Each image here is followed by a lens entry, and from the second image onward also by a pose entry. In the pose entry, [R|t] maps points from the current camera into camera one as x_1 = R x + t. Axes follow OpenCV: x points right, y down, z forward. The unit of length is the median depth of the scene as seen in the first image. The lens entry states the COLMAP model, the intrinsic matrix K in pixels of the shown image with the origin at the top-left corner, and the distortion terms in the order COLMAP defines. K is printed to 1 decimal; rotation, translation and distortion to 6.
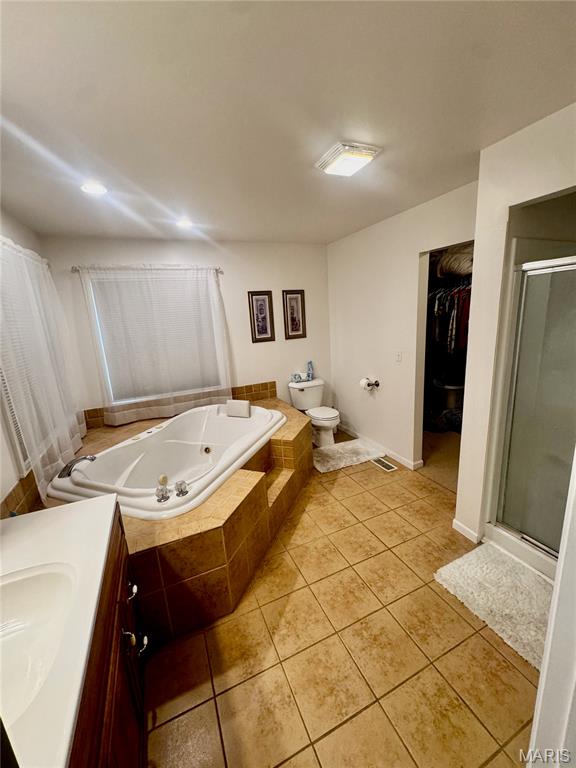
lens RADIAL K [[306.1, 0, 288.2], [0, 306.1, 383.4], [0, 0, 1]] dist [-0.002548, 0.000451]
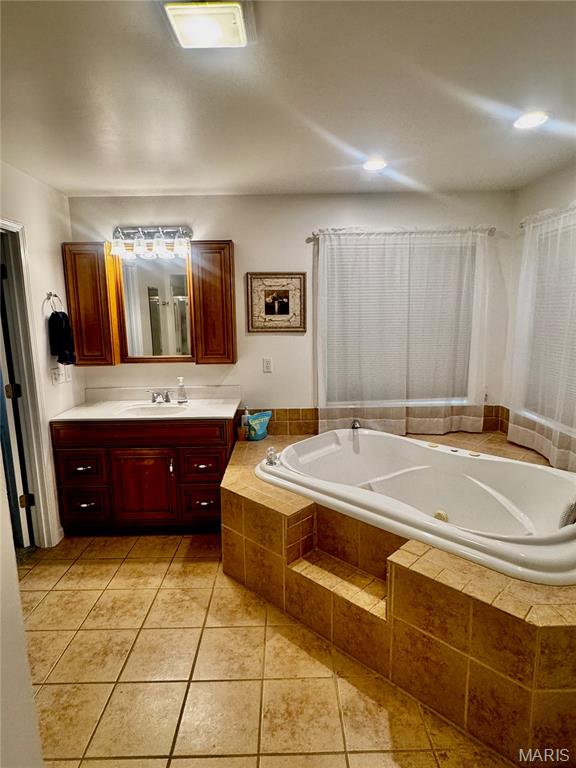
lens RADIAL K [[422.2, 0, 285.9], [0, 422.2, 383.4], [0, 0, 1]] dist [-0.002915, 0.000084]
pose [[-0.404712, 0.218438, -0.887971, 0.661086], [-0.158222, 0.939677, 0.303271, -0.270023], [0.900652, 0.263233, -0.345737, 1.111054]]
